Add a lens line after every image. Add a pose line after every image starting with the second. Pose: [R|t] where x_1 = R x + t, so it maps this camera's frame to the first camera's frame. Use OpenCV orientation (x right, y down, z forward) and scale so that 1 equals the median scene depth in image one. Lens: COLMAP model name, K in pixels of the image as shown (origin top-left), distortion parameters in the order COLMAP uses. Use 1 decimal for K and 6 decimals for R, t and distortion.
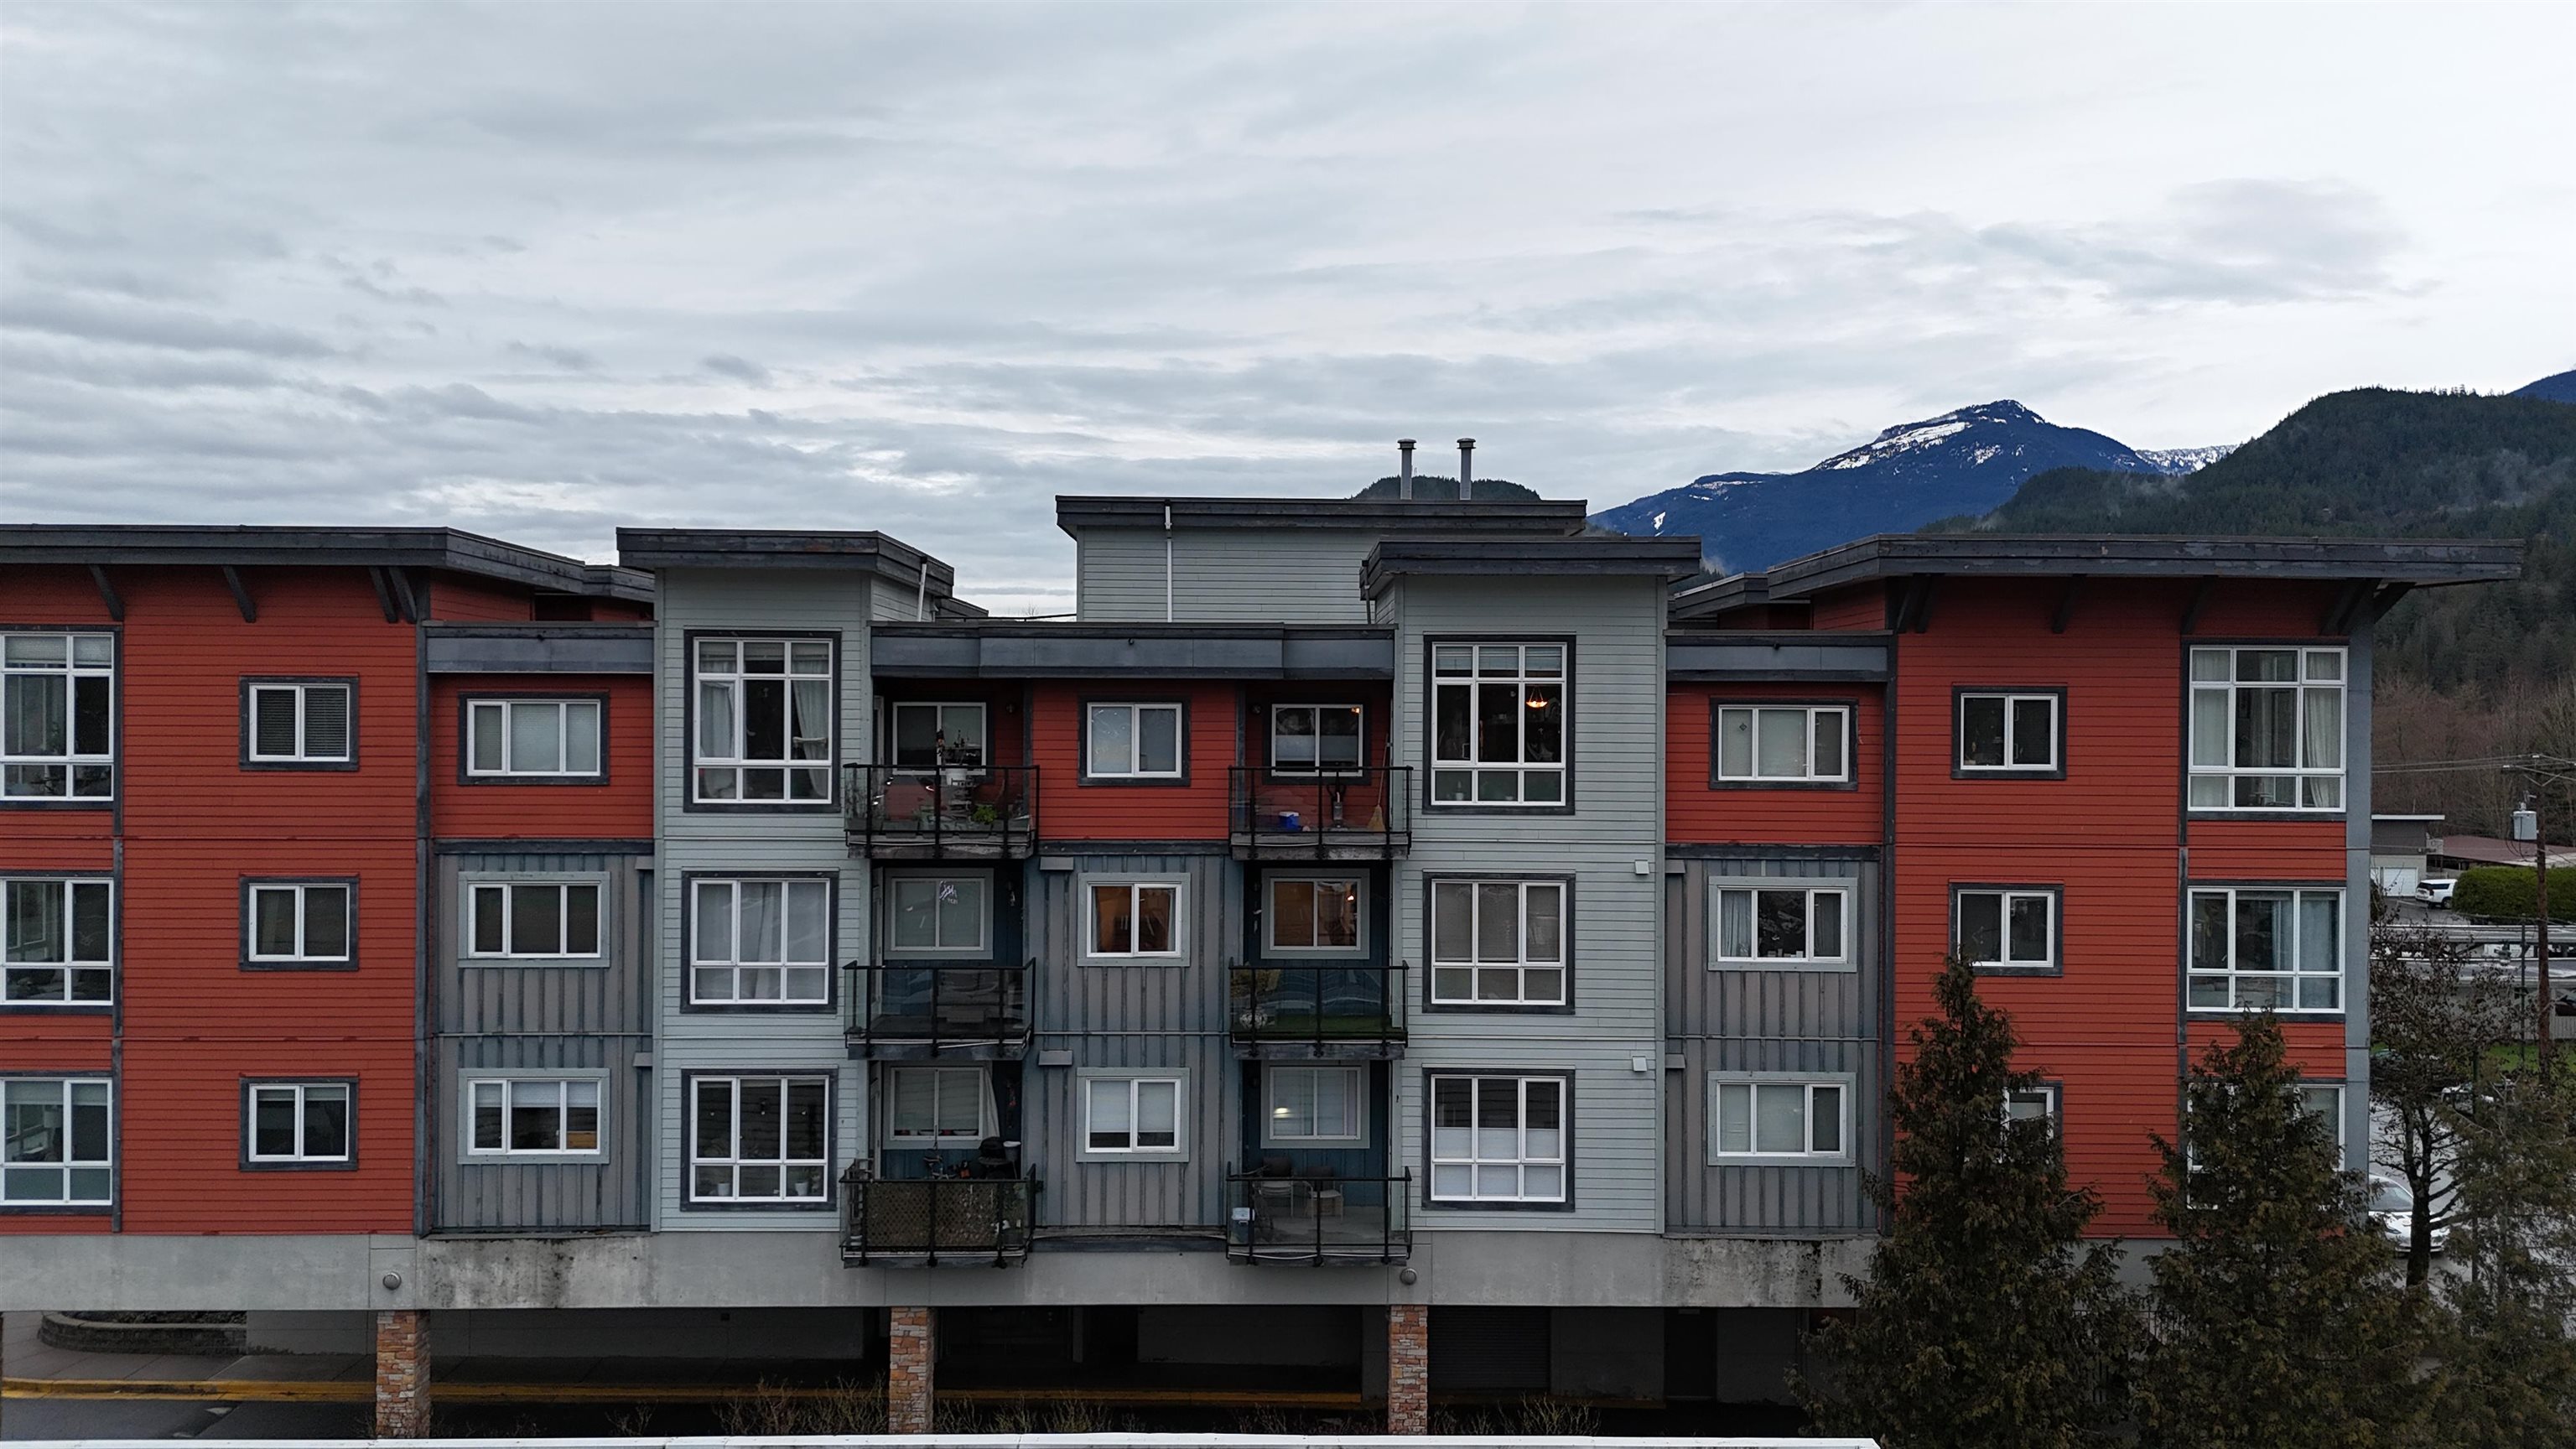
lens RADIAL K [[1904.2, 0, 1347.3], [0, 1904.2, 715.3], [0, 0, 1]] dist [0.083024, -0.068733]
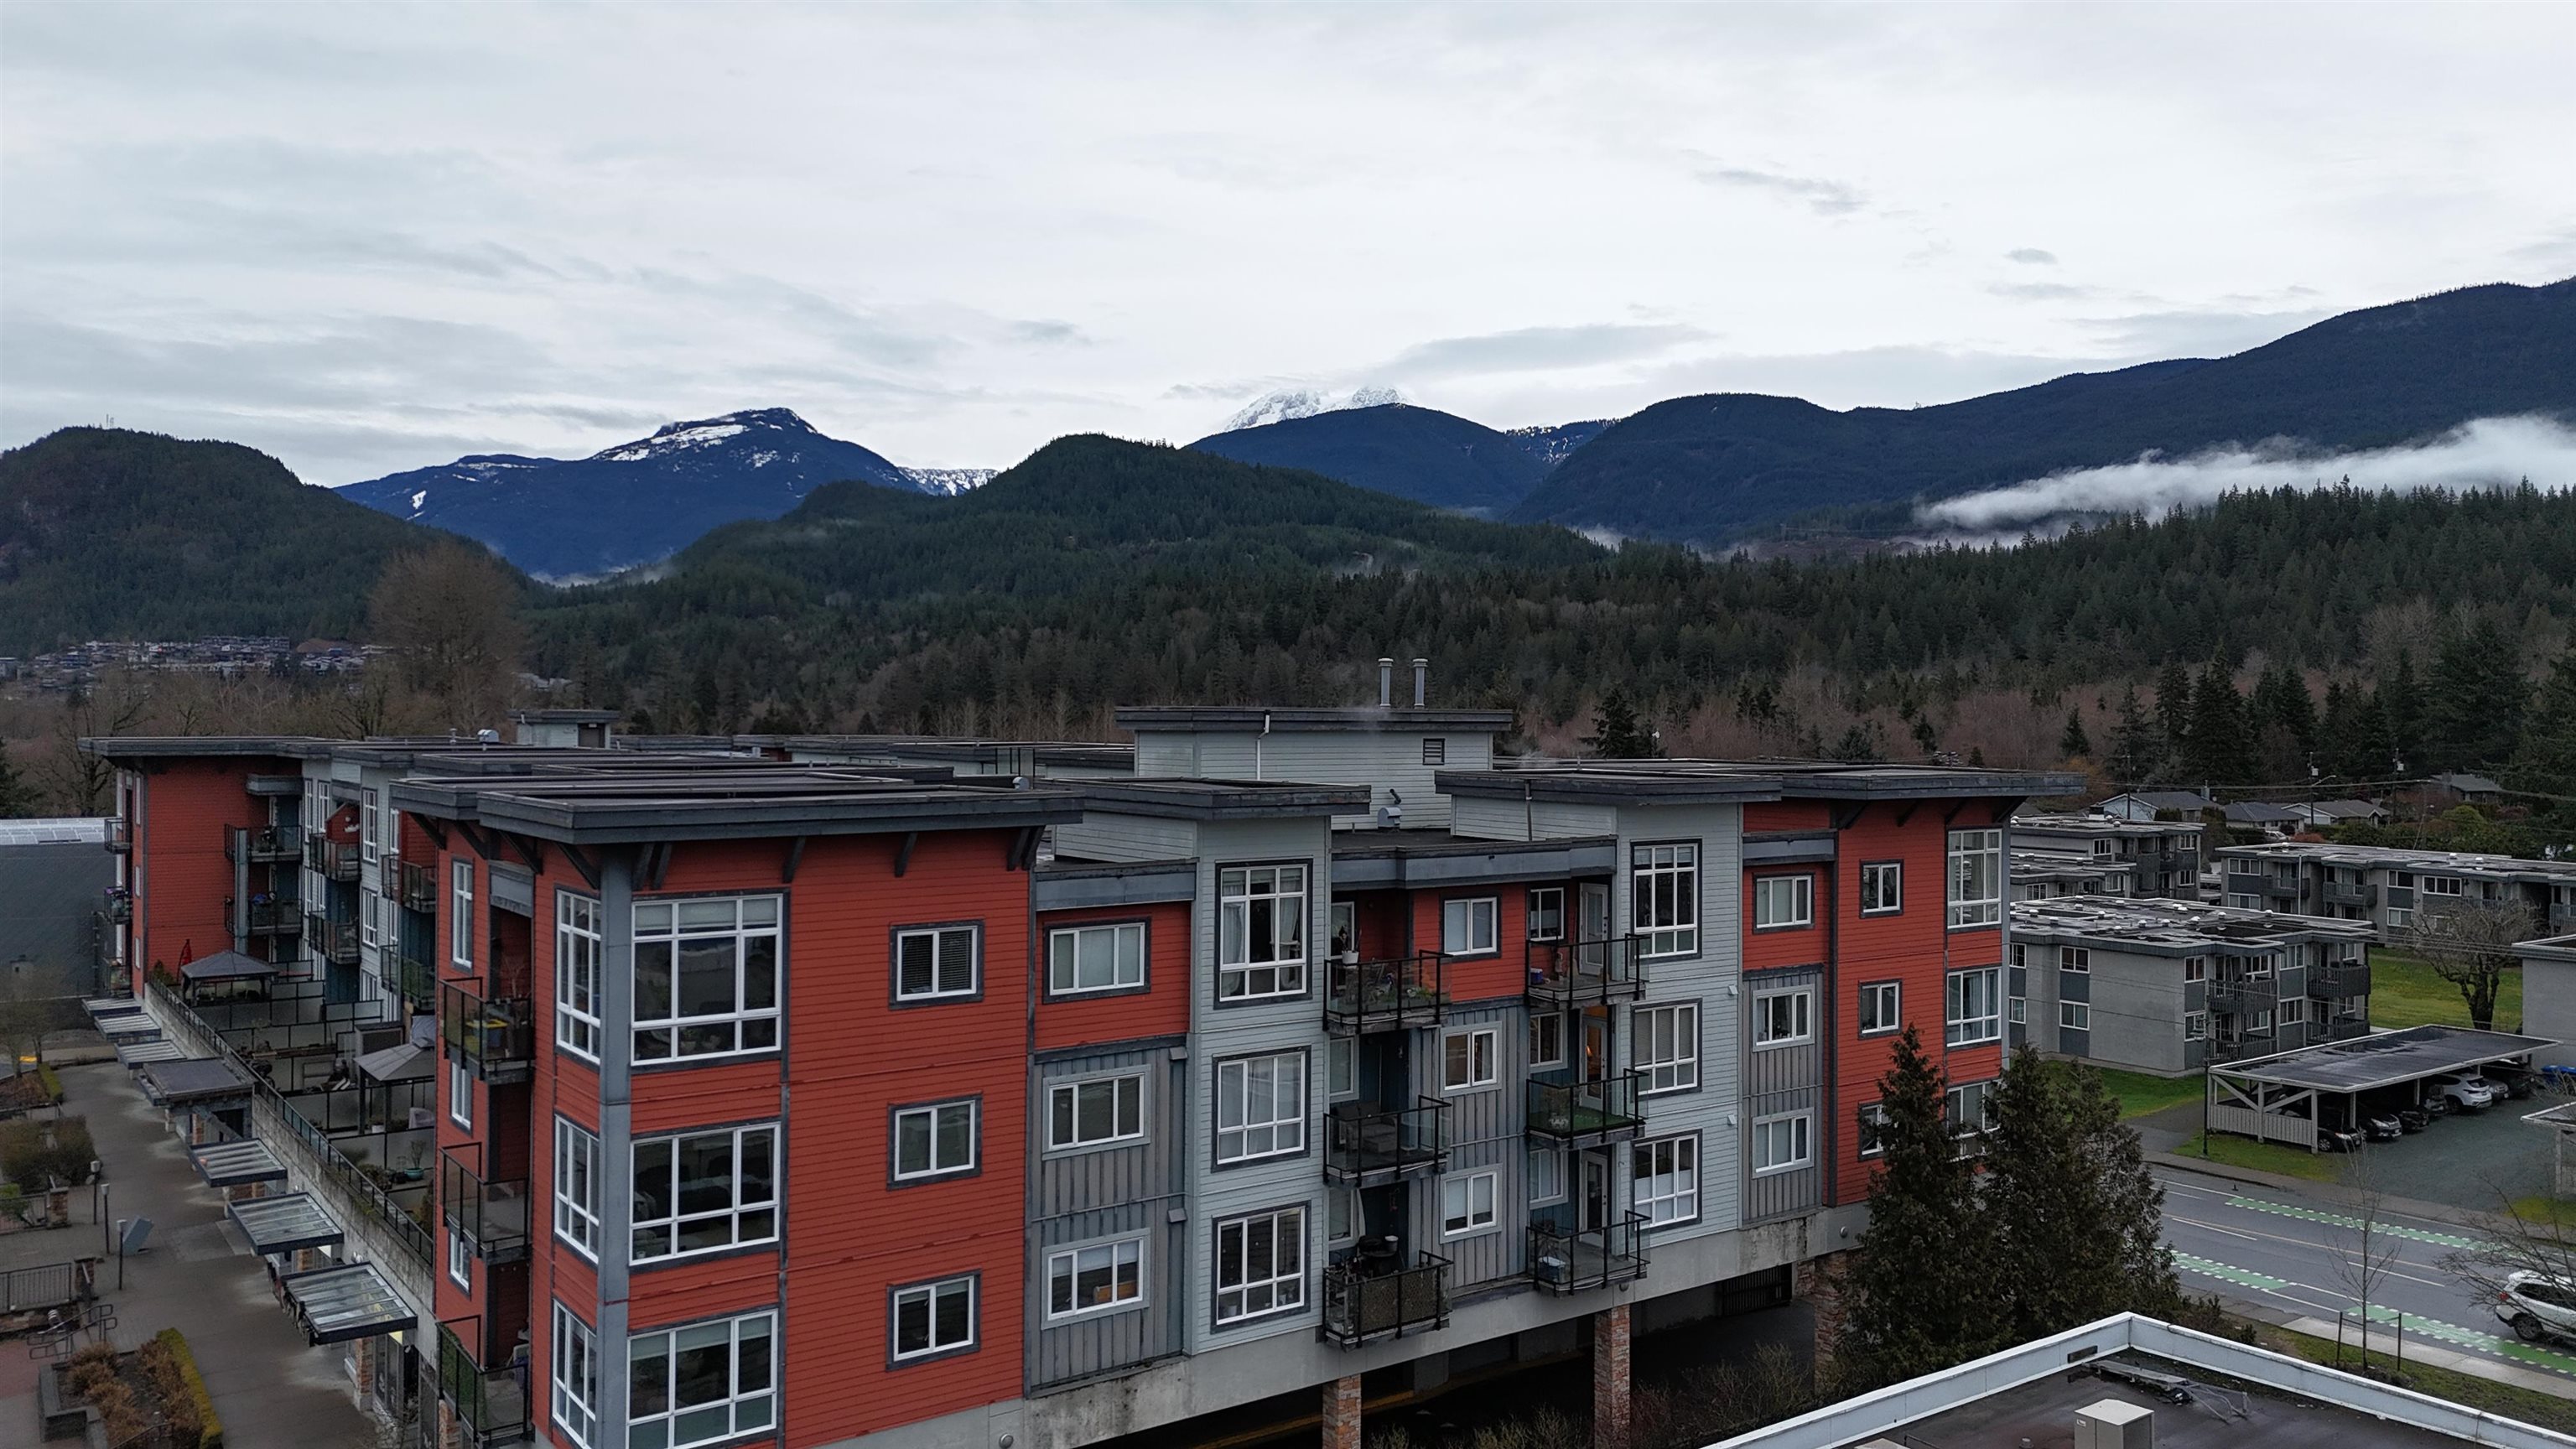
lens RADIAL K [[1904.2, 0, 1304.6], [0, 1904.2, 710.1], [0, 0, 1]] dist [0.083024, -0.068733]
pose [[0.805814, -0.000282, 0.592168, -1.021646], [-0.002793, 0.999987, 0.004277, -0.148282], [-0.592162, -0.005101, 0.805803, -0.026927]]
